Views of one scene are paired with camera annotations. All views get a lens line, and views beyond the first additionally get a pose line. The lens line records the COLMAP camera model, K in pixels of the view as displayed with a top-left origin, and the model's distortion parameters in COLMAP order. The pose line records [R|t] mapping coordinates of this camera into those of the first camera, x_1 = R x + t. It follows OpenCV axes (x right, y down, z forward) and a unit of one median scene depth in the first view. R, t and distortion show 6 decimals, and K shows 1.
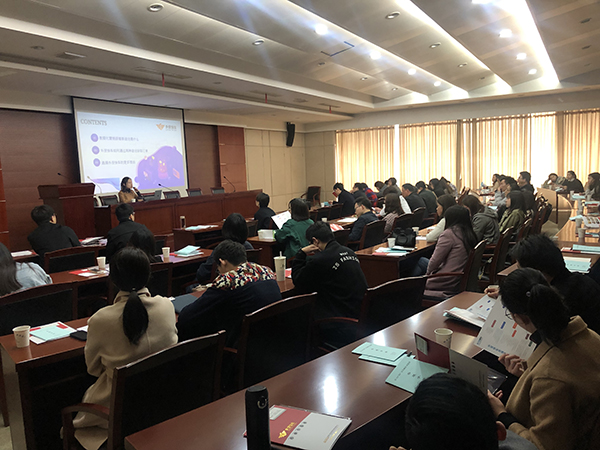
lens RADIAL K [[478.0, 0, 300.0], [0, 478.0, 225.0], [0, 0, 1]] dist [0.007831, 0.002729]
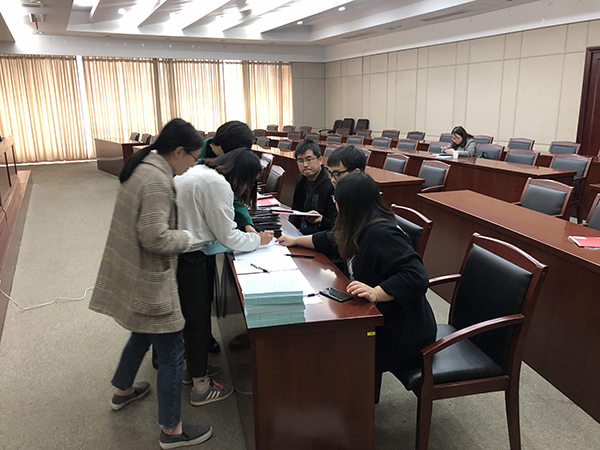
lens RADIAL K [[478.0, 0, 300.0], [0, 478.0, 225.0], [0, 0, 1]] dist [0.007831, 0.002729]
pose [[0.506857, -0.184627, 0.842027, -0.191306], [0.103569, 0.982762, 0.153142, -0.008500], [-0.855786, 0.009587, 0.517241, 0.150585]]
